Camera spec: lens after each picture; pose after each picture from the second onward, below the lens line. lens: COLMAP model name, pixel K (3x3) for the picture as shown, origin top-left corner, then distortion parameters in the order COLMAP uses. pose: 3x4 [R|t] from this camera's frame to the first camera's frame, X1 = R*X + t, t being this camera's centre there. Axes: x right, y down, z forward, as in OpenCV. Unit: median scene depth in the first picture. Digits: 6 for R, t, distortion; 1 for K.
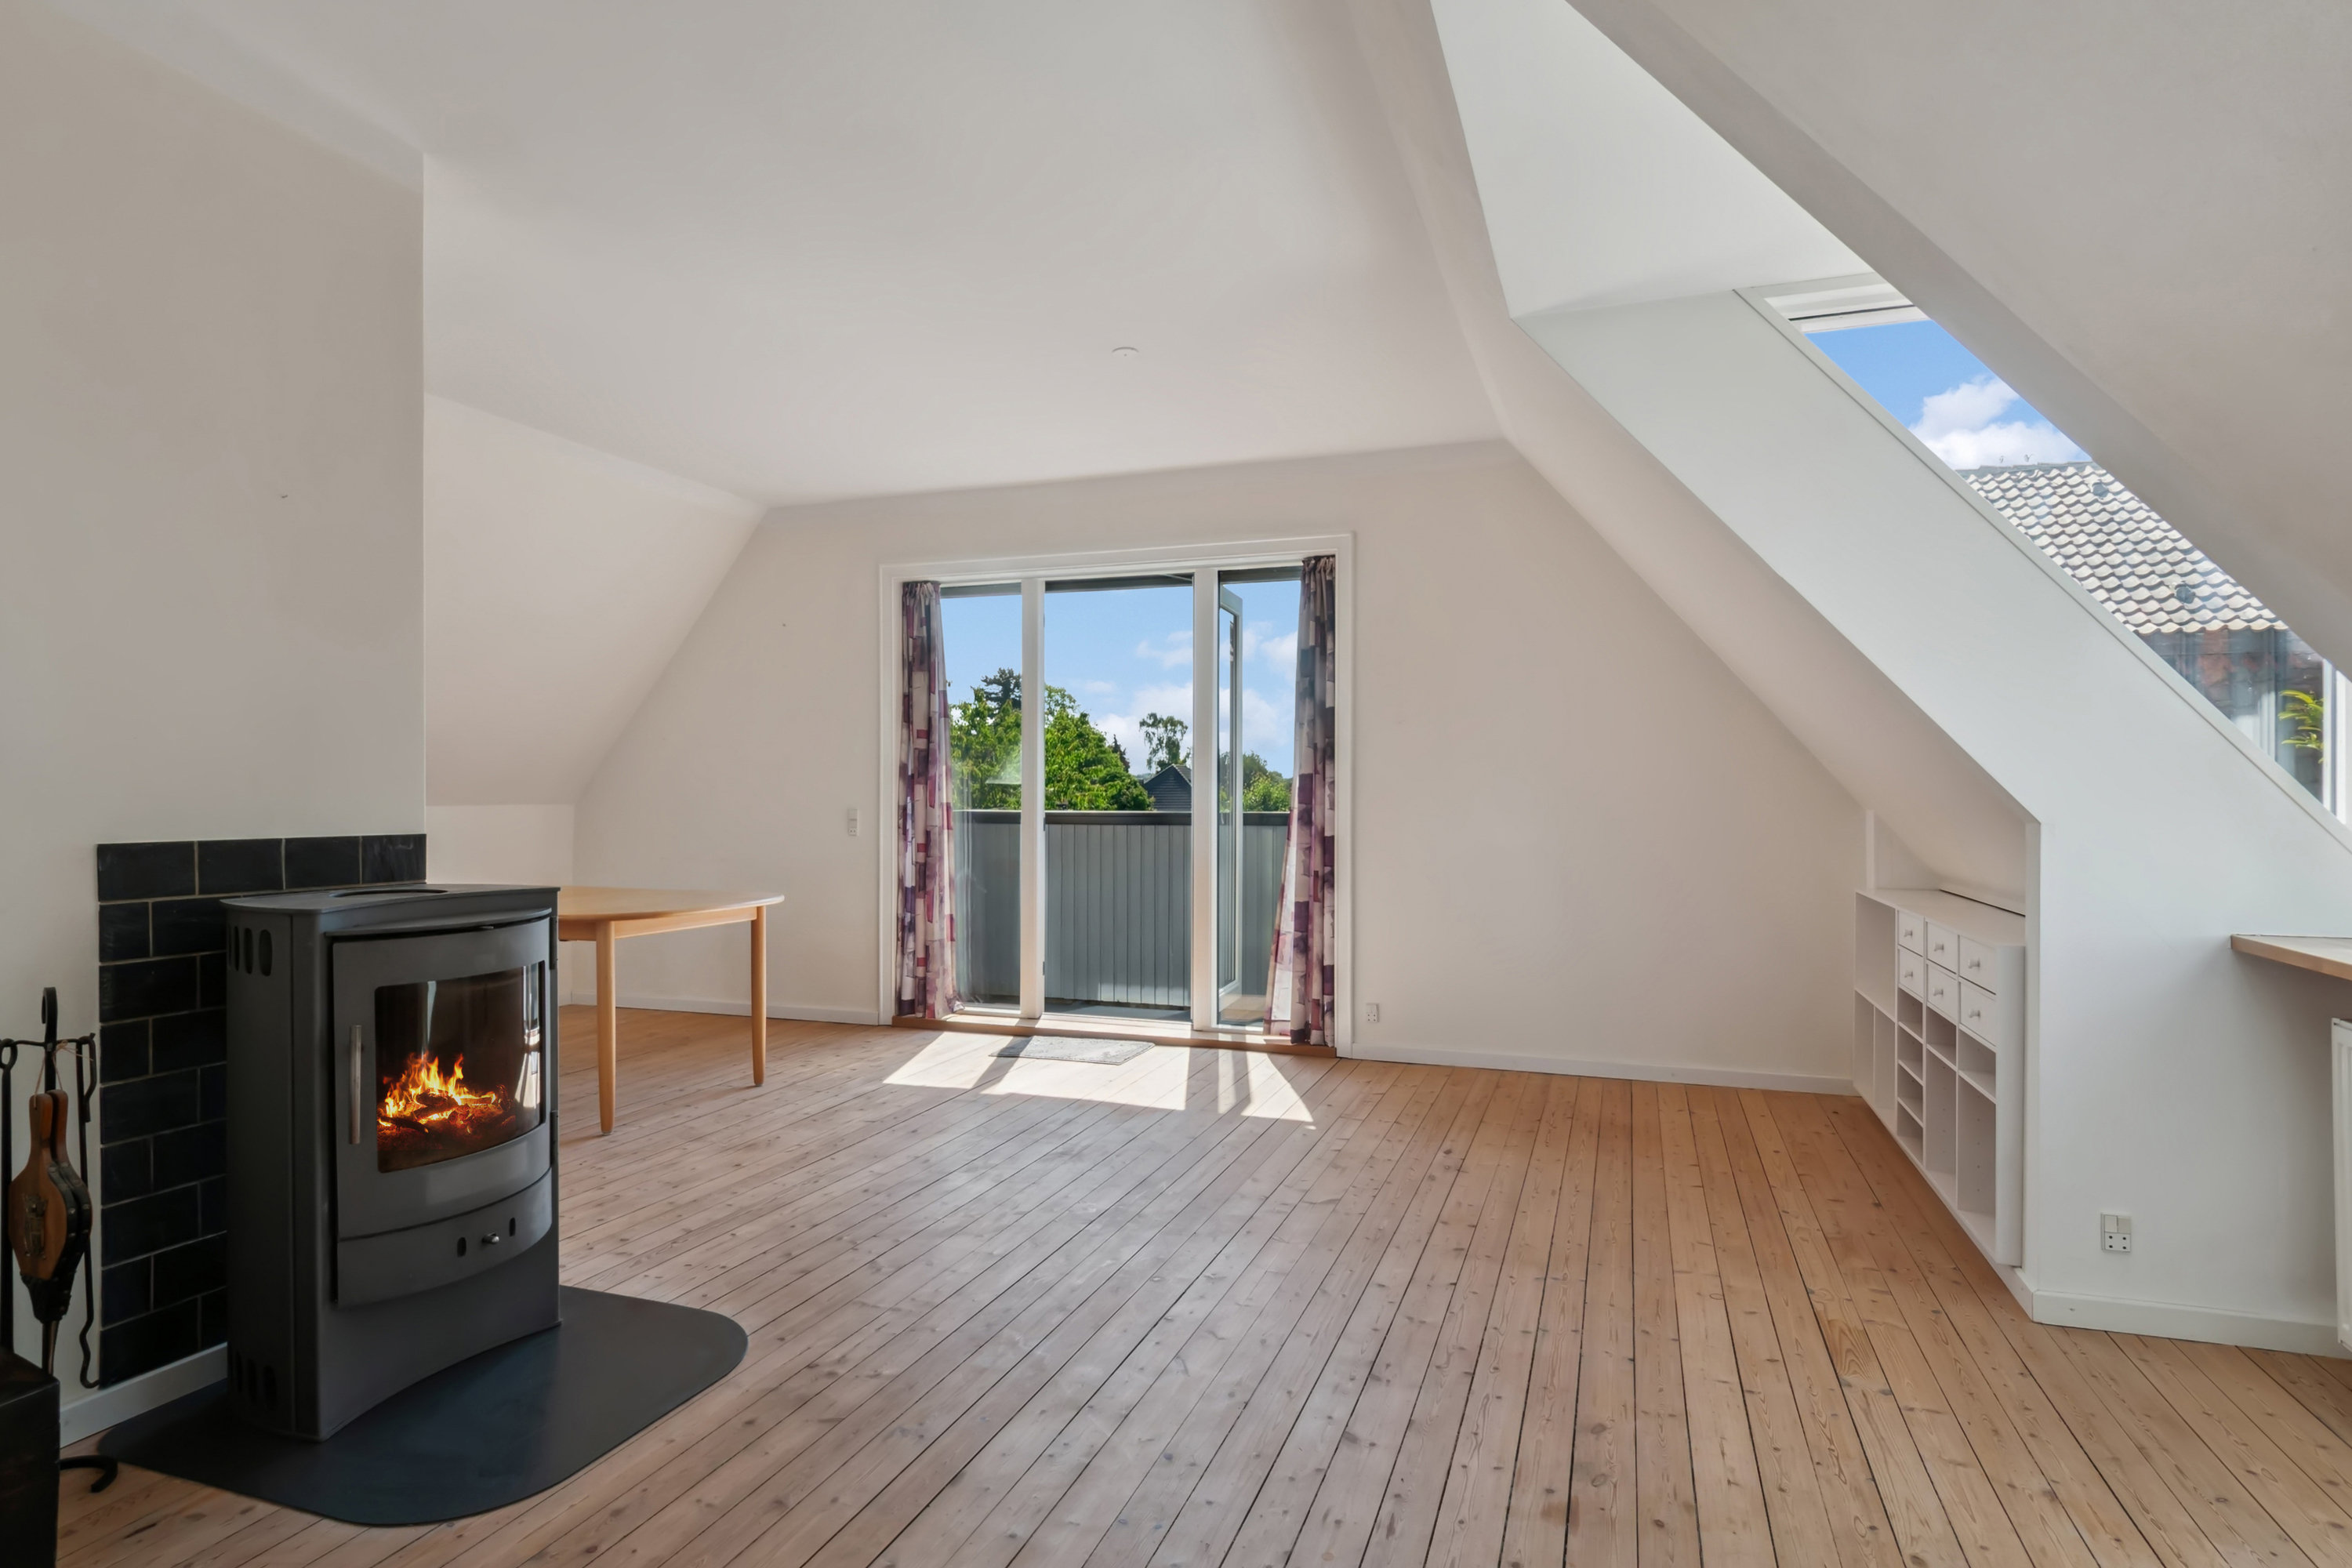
lens RADIAL K [[1238.9, 0, 1176.0], [0, 1238.9, 784.0], [0, 0, 1]] dist [-0.001248, -0.000773]
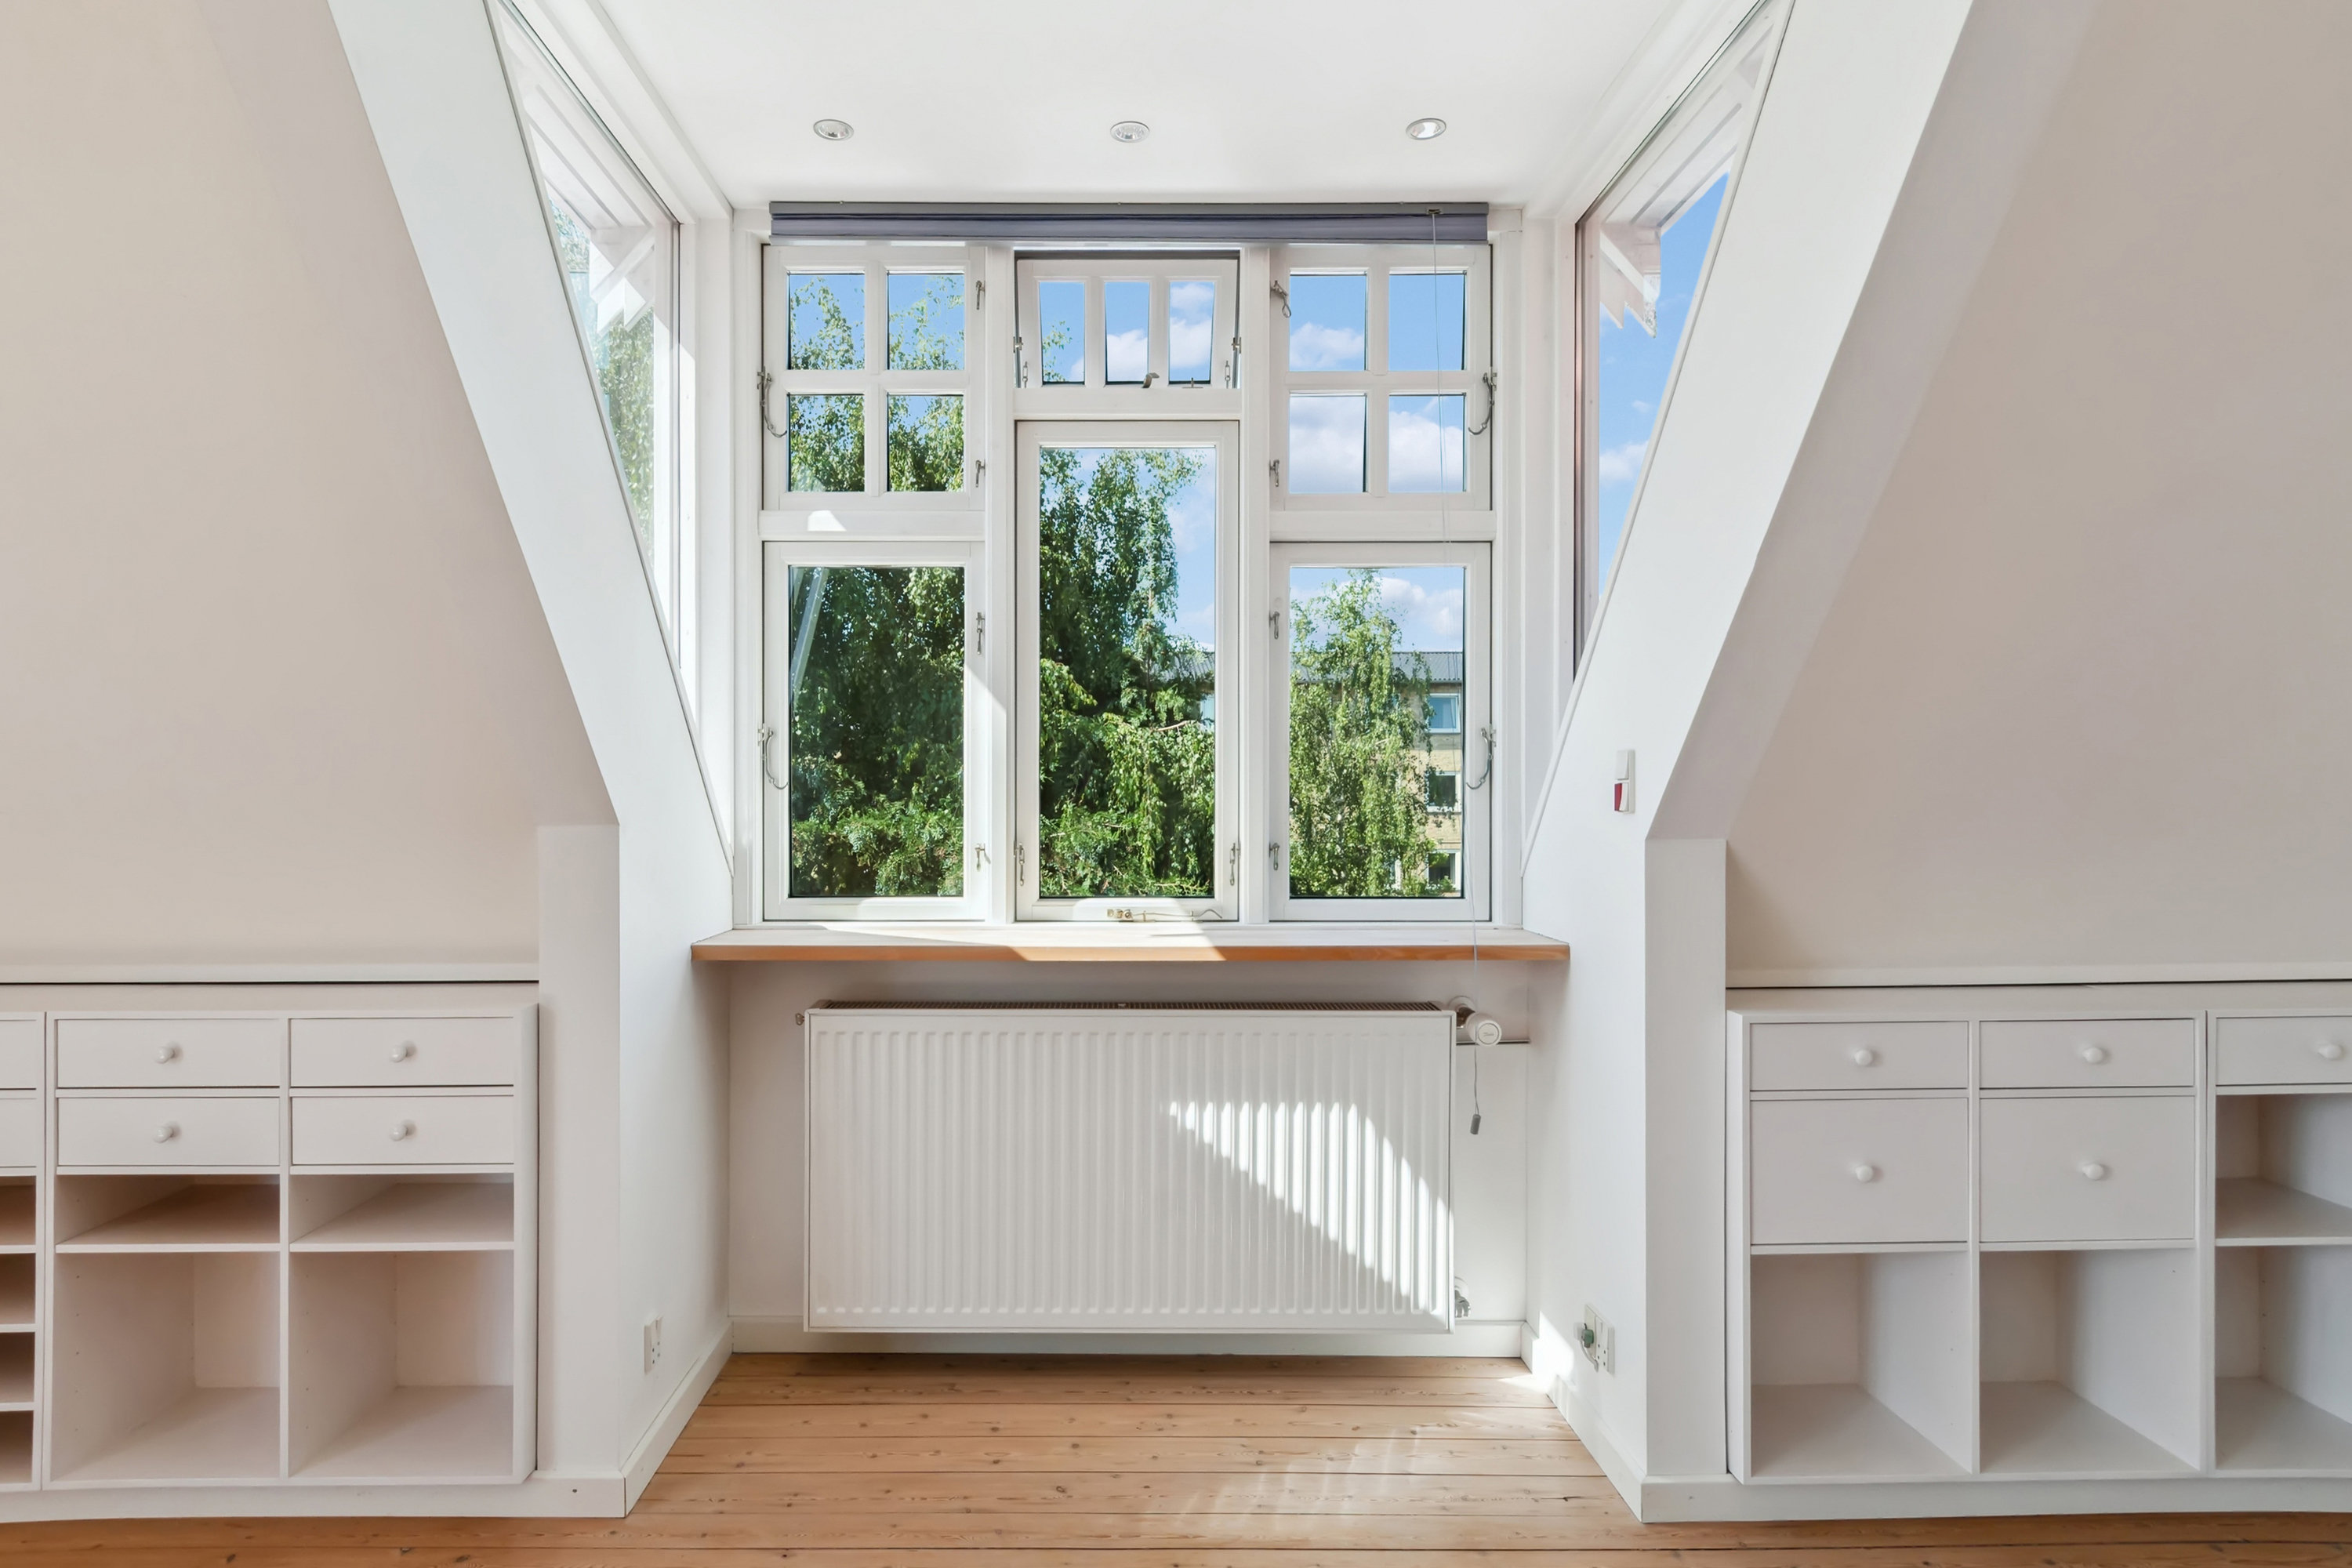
lens RADIAL K [[1271.3, 0, 1137.0], [0, 1271.3, 803.9], [0, 0, 1]] dist [0.024051, -0.019088]
pose [[-0.353083, -0.003035, 0.935587, -0.052139], [-0.009425, 0.999956, -0.000313, 0.009324], [-0.935545, -0.008929, -0.353096, 0.485848]]
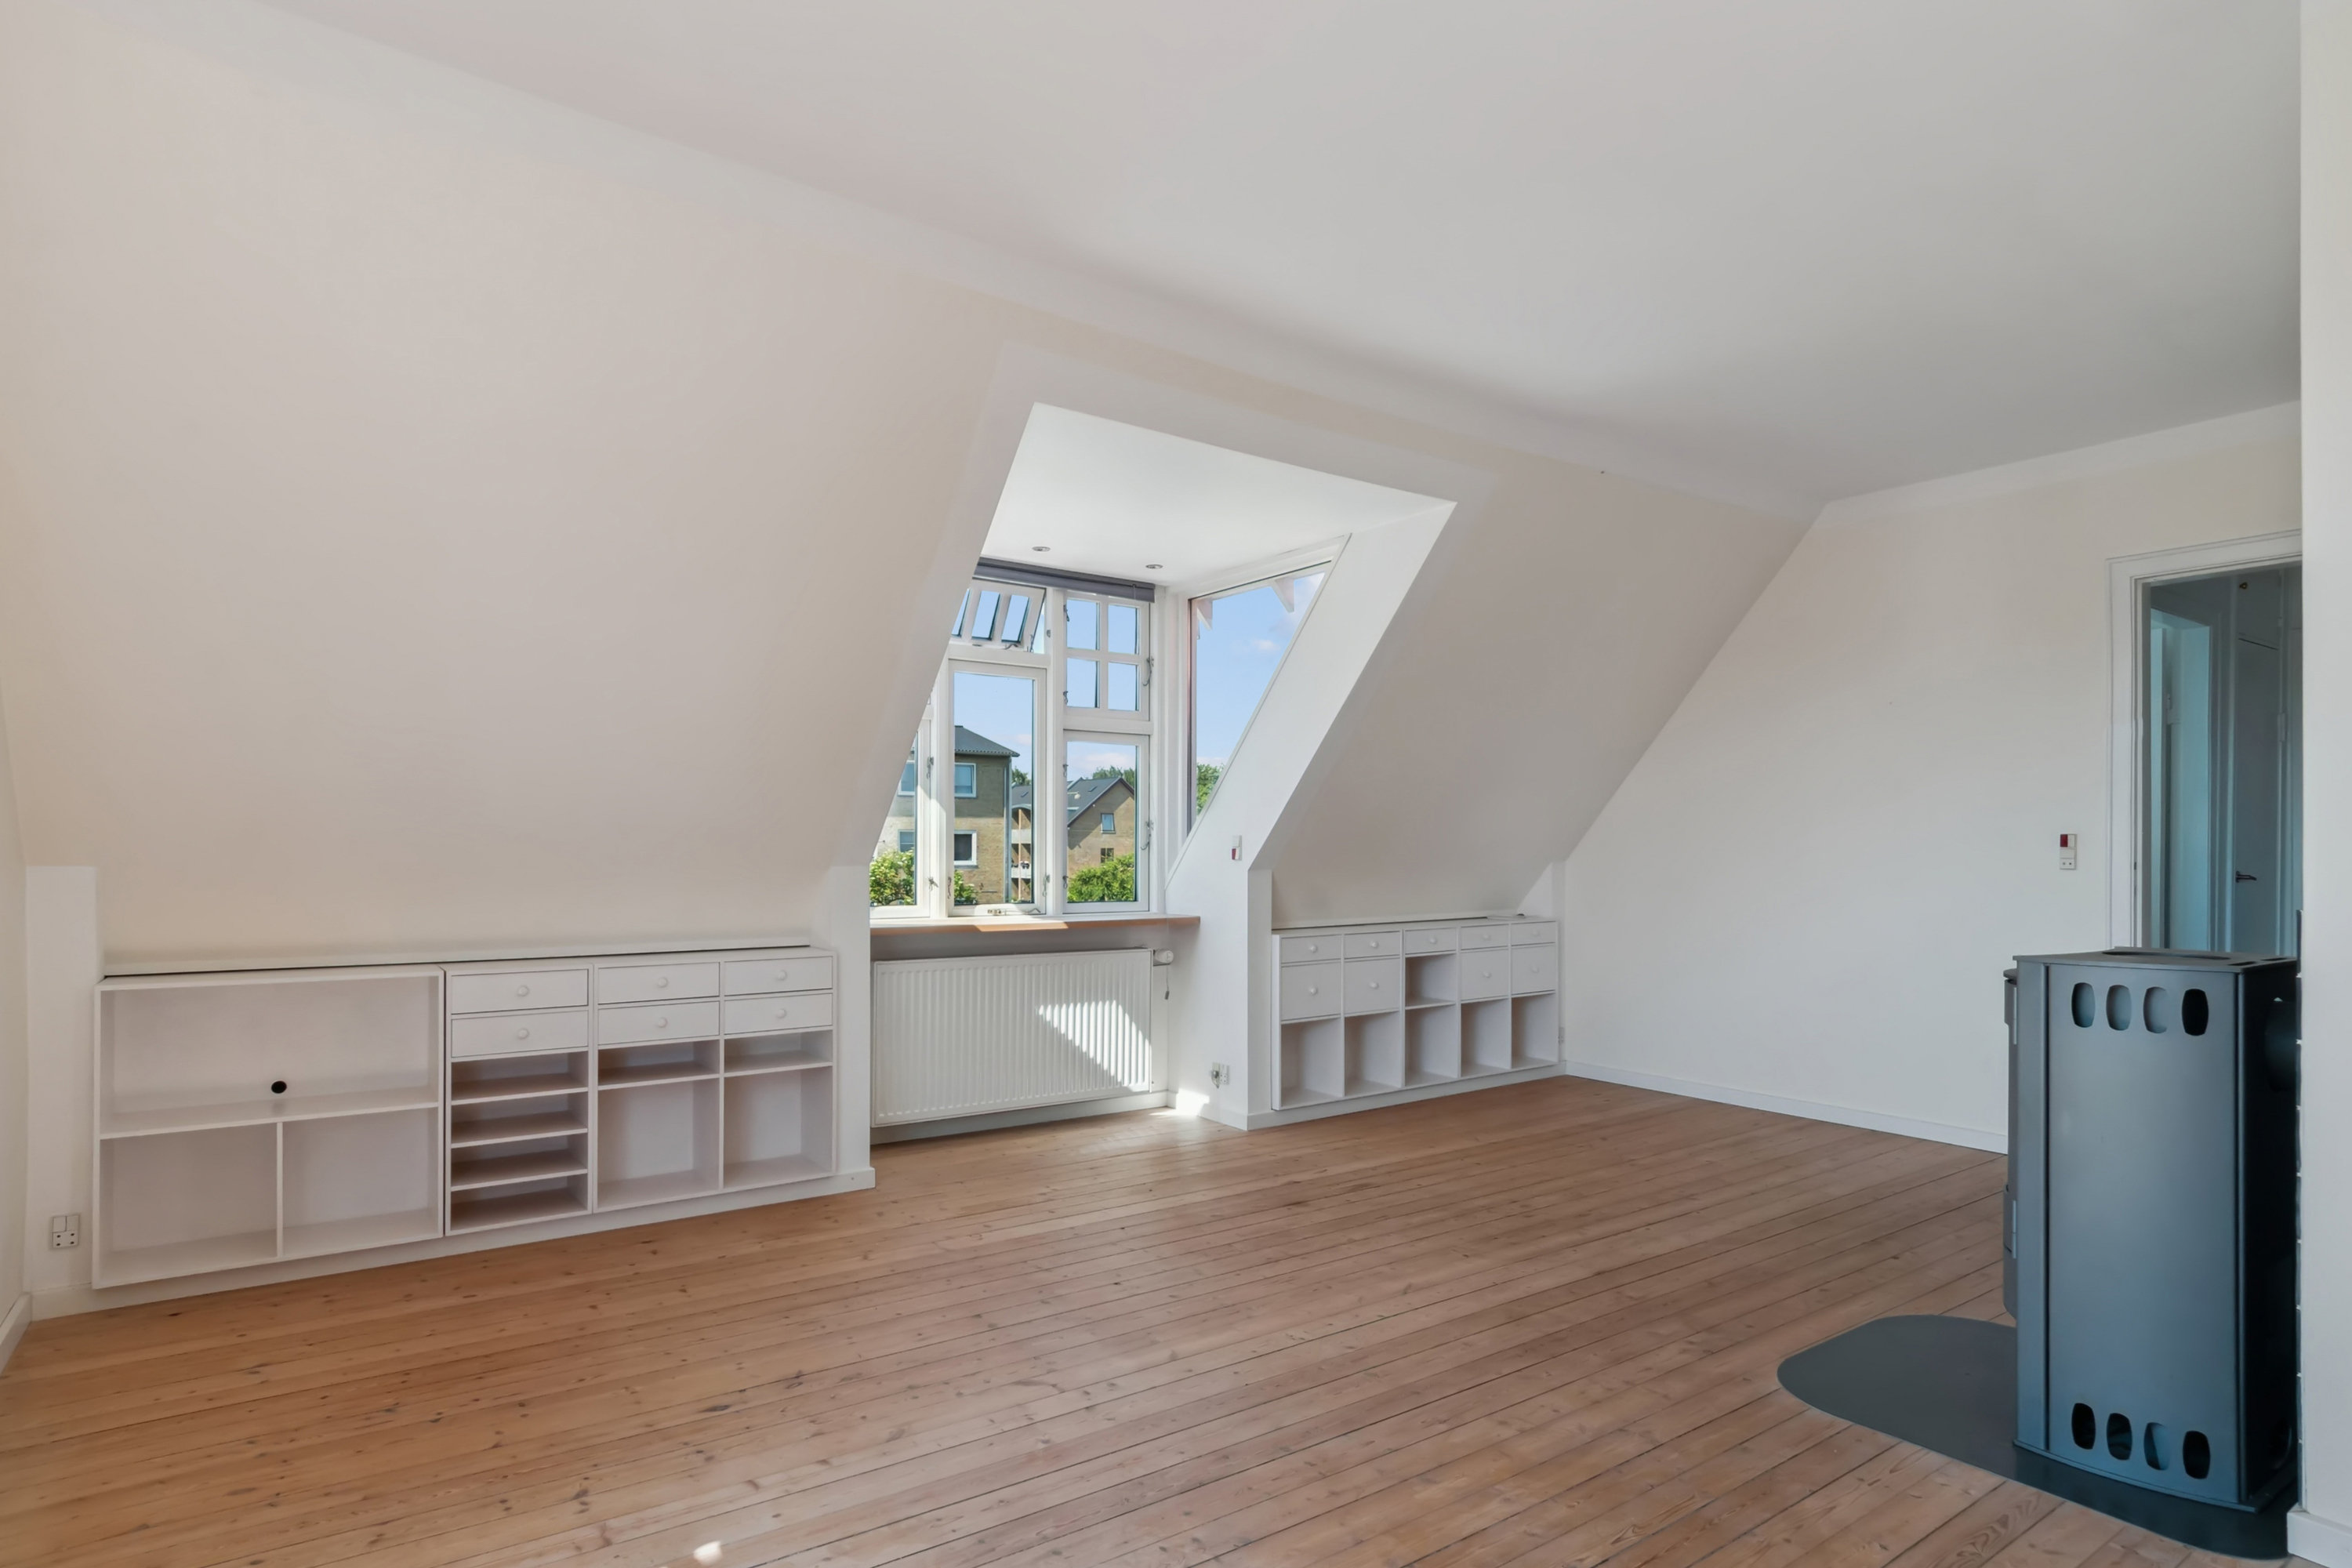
lens RADIAL K [[1253.2, 0, 1177.7], [0, 1253.2, 845.9], [0, 0, 1]] dist [0.002508, -0.000480]
pose [[-0.825764, -0.003887, 0.564003, -0.249209], [-0.010431, 0.999910, -0.008381, 0.007754], [-0.563920, -0.012804, -0.825730, 1.032554]]
